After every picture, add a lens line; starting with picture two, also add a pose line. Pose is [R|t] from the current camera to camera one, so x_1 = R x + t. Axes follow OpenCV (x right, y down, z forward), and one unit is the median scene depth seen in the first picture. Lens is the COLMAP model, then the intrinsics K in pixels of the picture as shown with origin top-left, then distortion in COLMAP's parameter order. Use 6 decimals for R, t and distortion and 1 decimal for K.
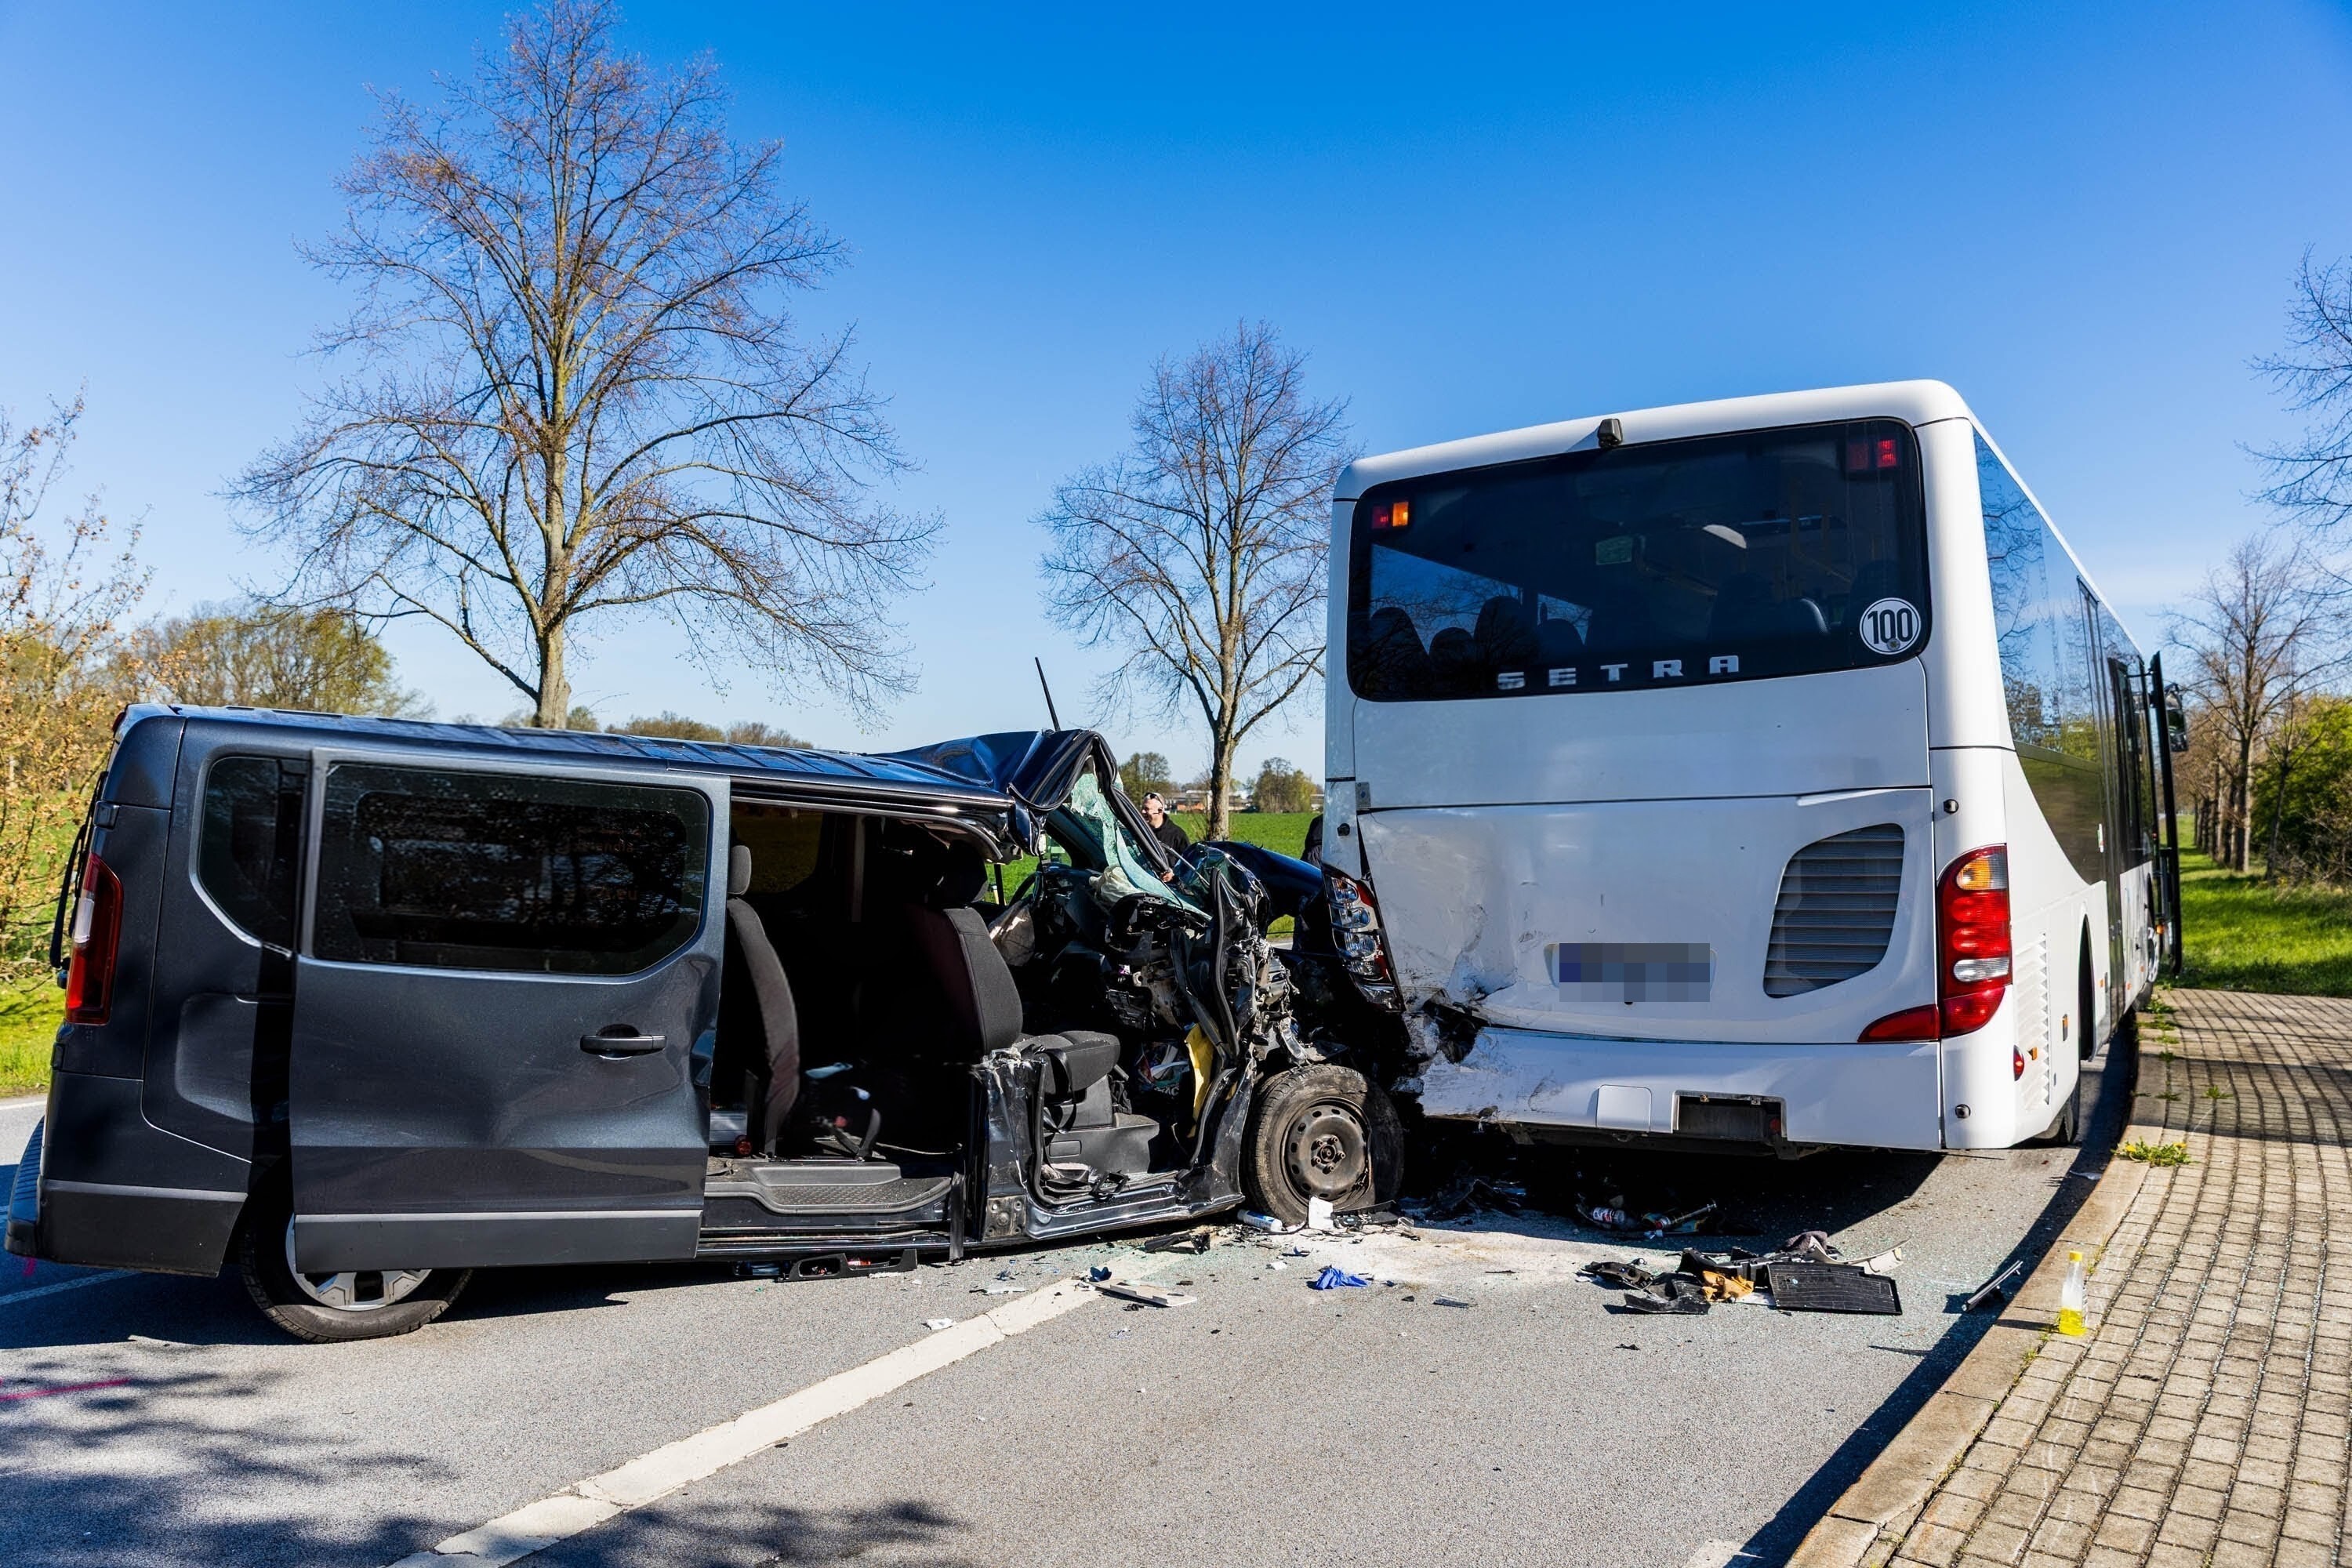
lens RADIAL K [[1920.2, 0, 1154.5], [0, 1920.2, 783.9], [0, 0, 1]] dist [0.050233, -0.008042]
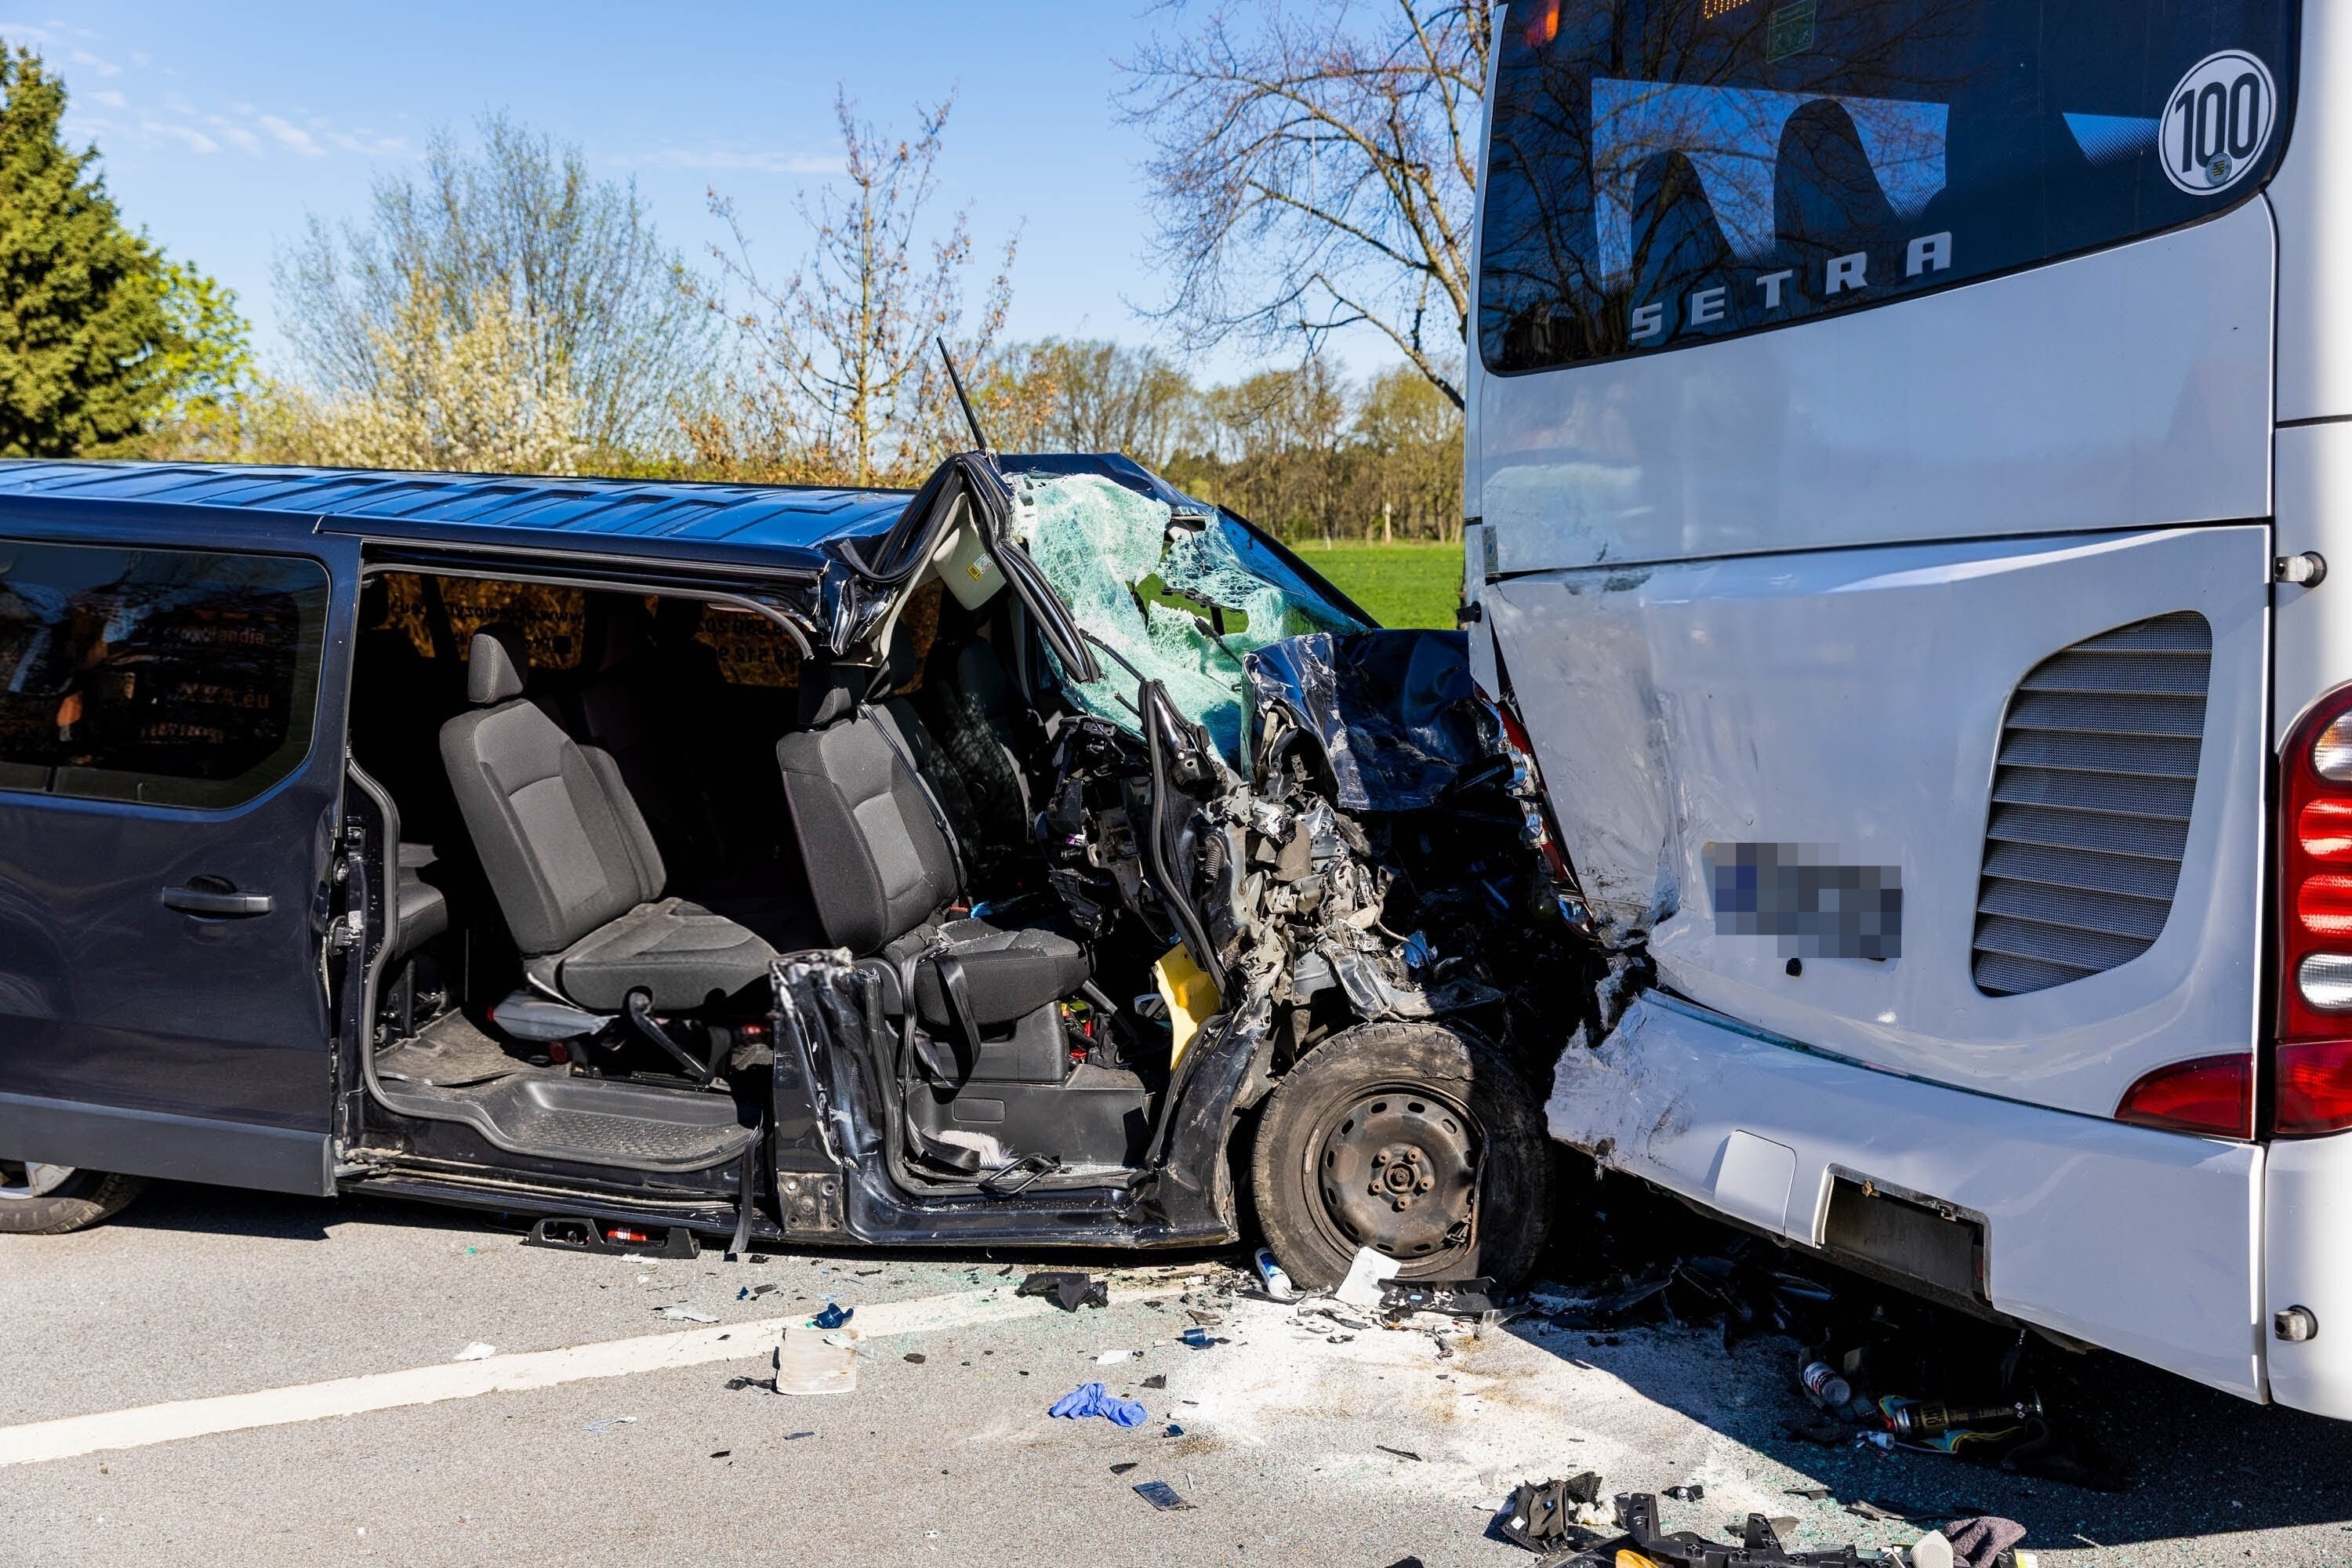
lens RADIAL K [[2386.2, 0, 1133.8], [0, 2386.2, 755.7], [0, 0, 1]] dist [0.046737, 0.000000]
pose [[0.790647, 0.042793, -0.610775, 0.461776], [0.016715, 0.995674, 0.091398, 0.000375], [0.612044, -0.082473, 0.786512, 0.404465]]
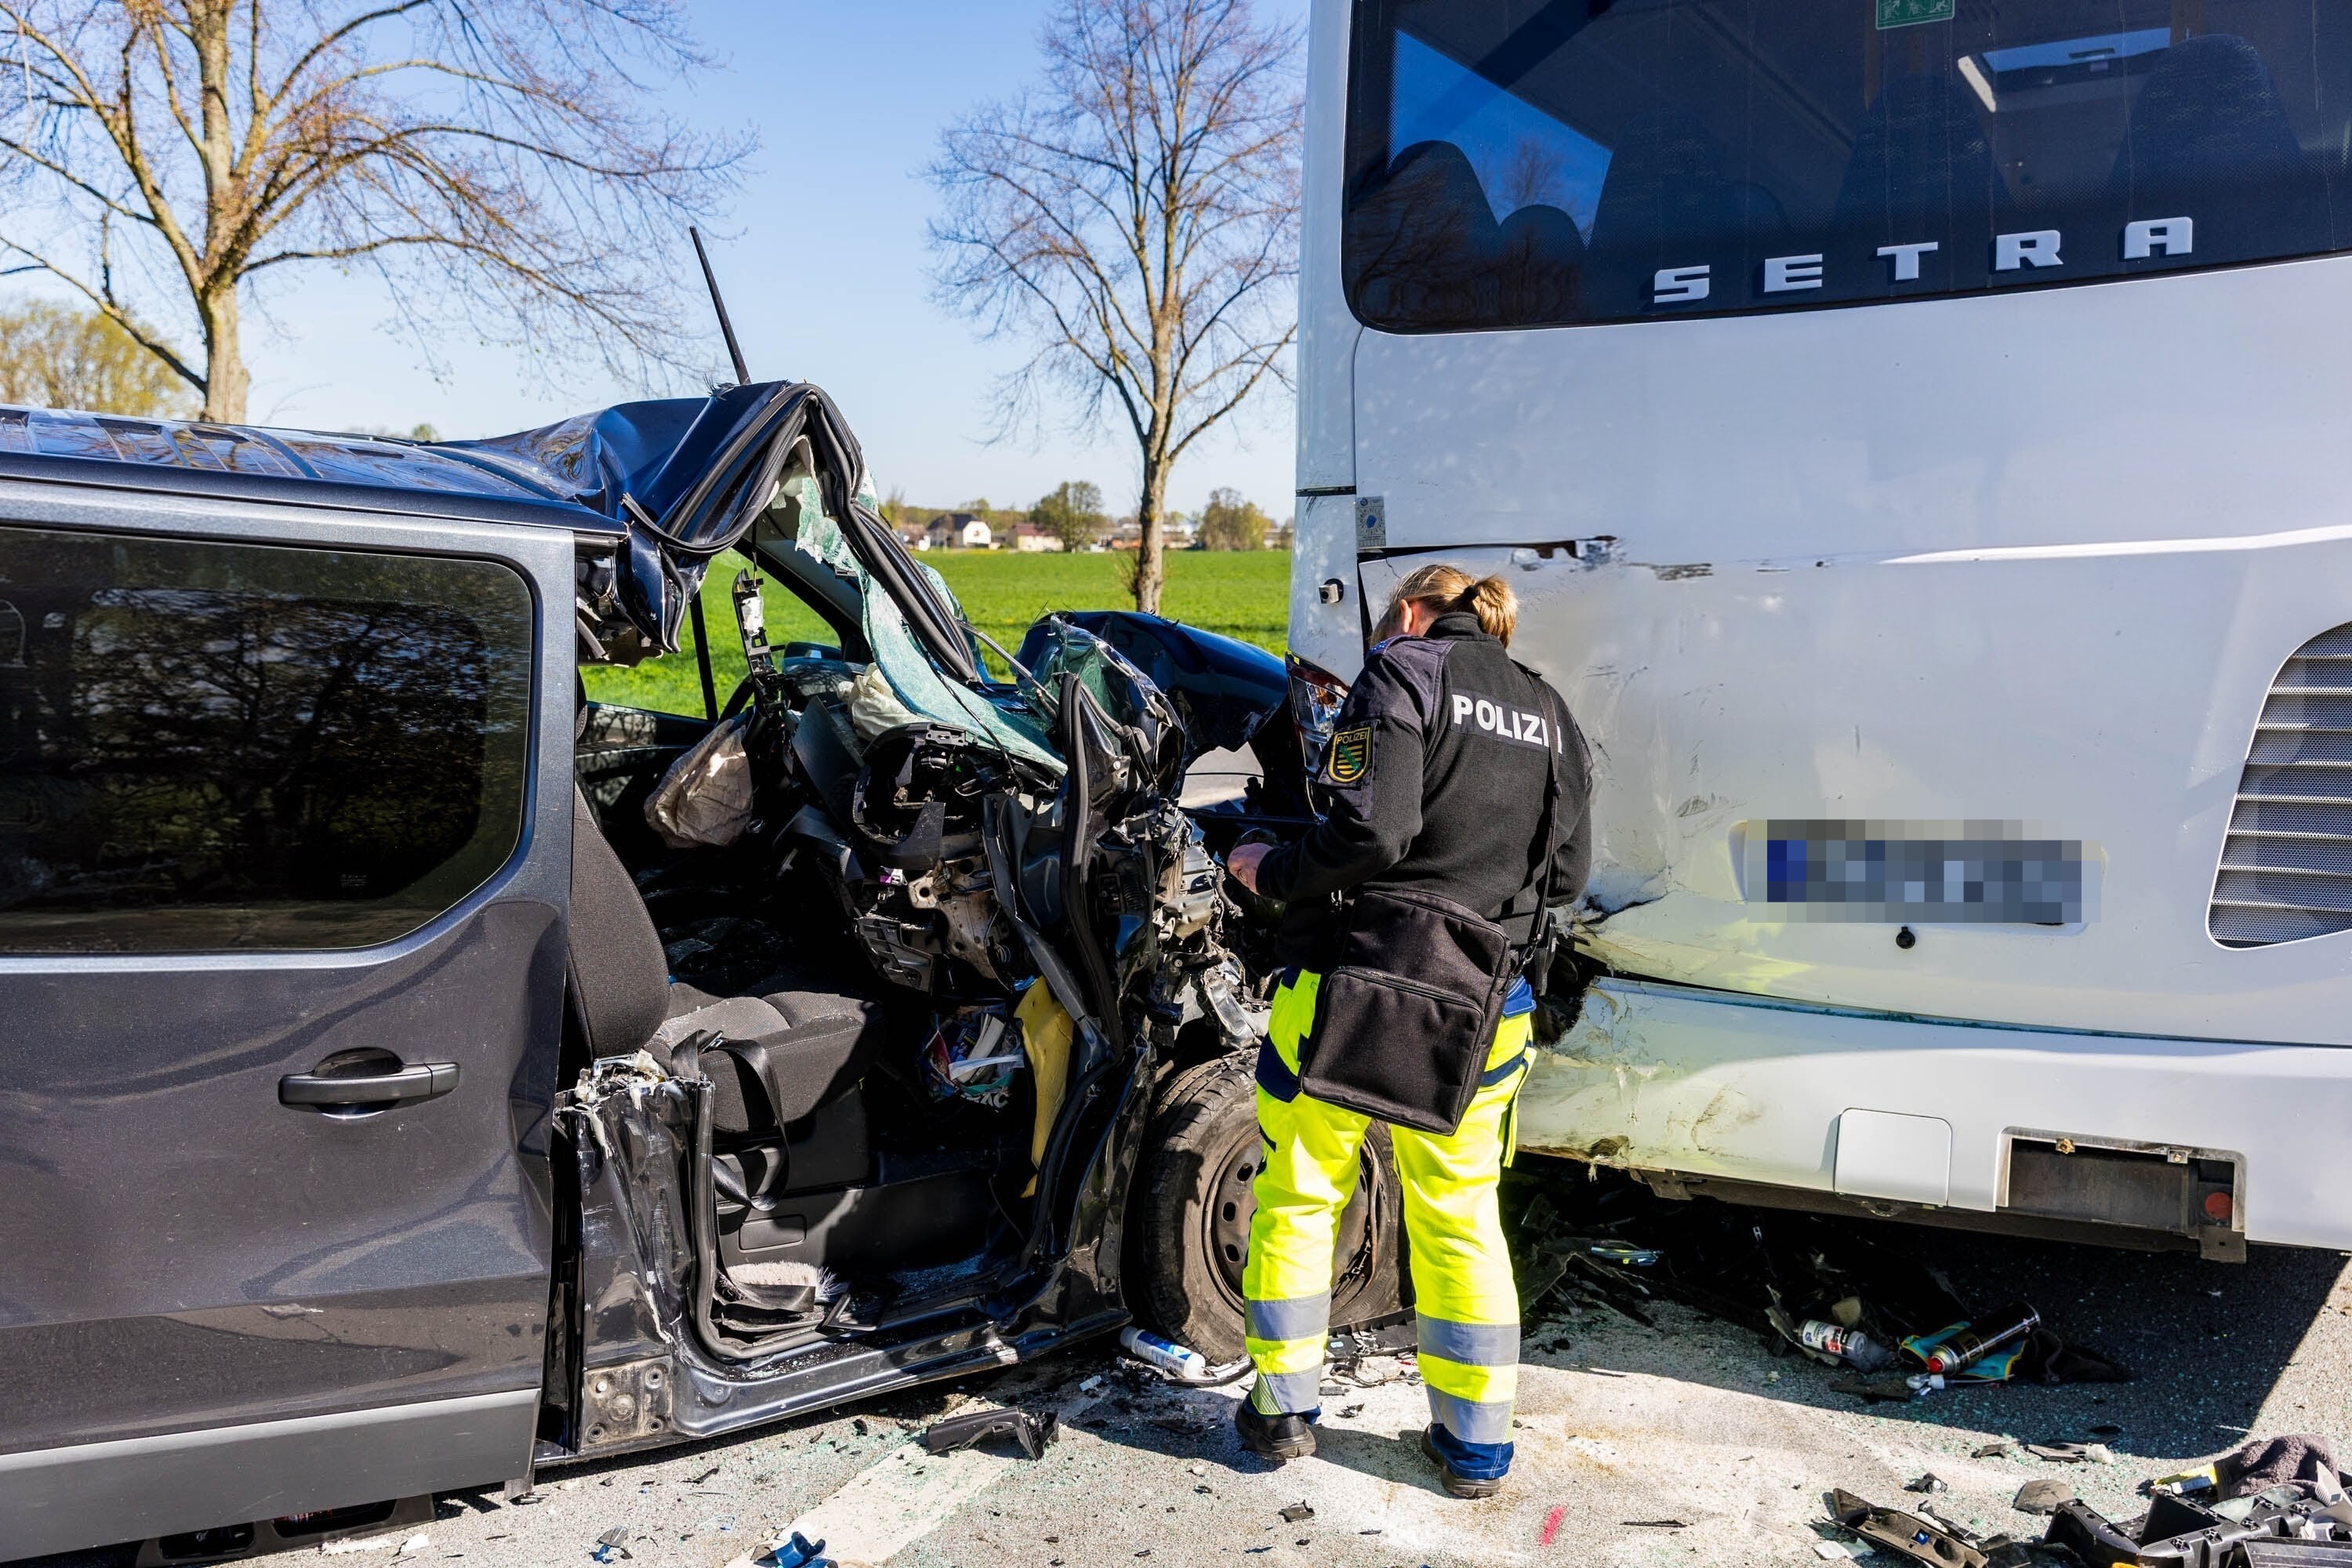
lens RADIAL K [[2149.8, 0, 1170.1], [0, 2149.8, 785.2], [0, 0, 1]] dist [0.024814, 0.000000]
pose [[0.999283, -0.002091, 0.037795, 0.034957], [-0.002603, 0.992313, 0.123722, 0.004658], [-0.037764, -0.123732, 0.991597, 0.443121]]
